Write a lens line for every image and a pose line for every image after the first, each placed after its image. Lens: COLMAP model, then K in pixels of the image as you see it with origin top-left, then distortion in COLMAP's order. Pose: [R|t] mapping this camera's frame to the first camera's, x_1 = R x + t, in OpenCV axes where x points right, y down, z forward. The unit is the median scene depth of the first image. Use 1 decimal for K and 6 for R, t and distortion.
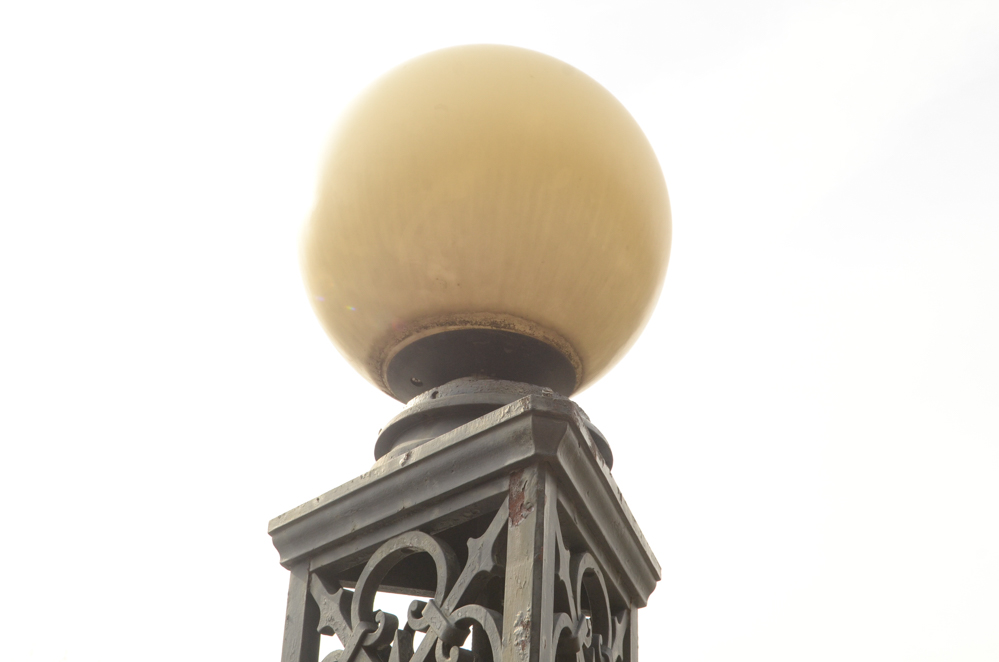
lens RADIAL K [[1145.8, 0, 499.5], [0, 1145.8, 331.0], [0, 0, 1]] dist [-0.036133, 0.042846]
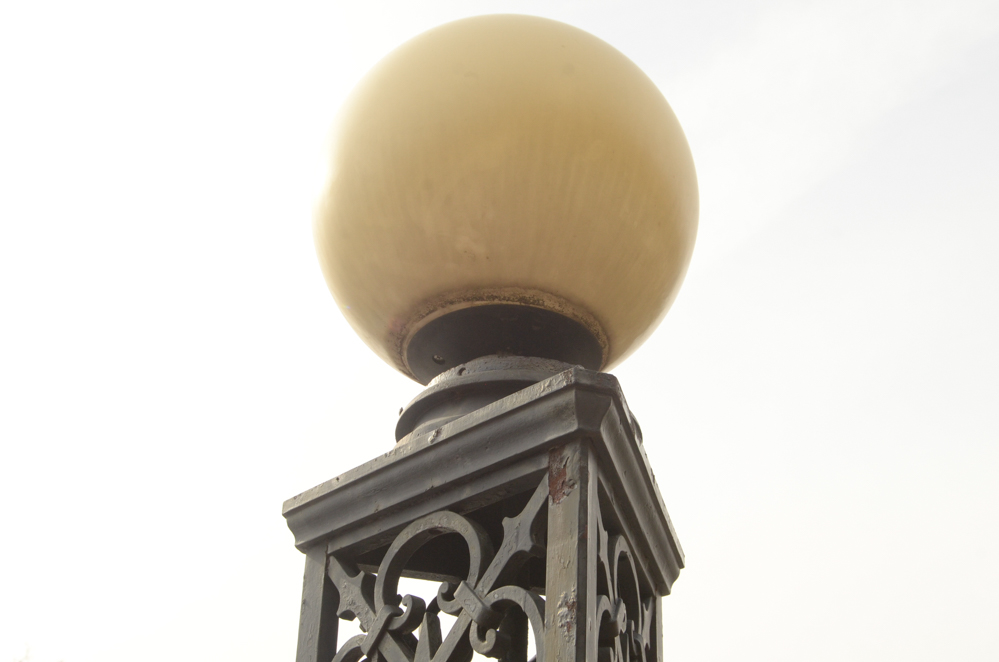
lens RADIAL K [[1145.8, 0, 499.5], [0, 1145.8, 331.0], [0, 0, 1]] dist [-0.036133, 0.042846]
pose [[0.999423, 0.014528, 0.030698, -0.058262], [-0.014432, 0.999890, -0.003348, 0.025884], [-0.030743, 0.002903, 0.999523, 0.036440]]
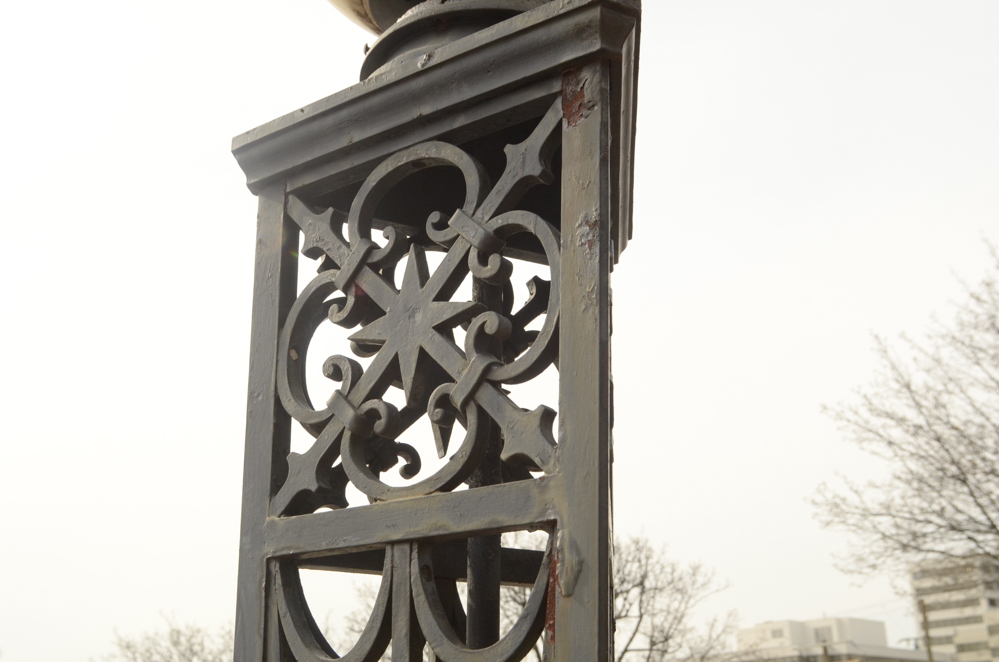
lens RADIAL K [[1145.8, 0, 499.5], [0, 1145.8, 331.0], [0, 0, 1]] dist [-0.036133, 0.042846]
pose [[0.975861, 0.047940, 0.213067, -0.204931], [-0.088356, 0.978866, 0.184429, 0.148063], [-0.199723, -0.198802, 0.959473, 0.088446]]
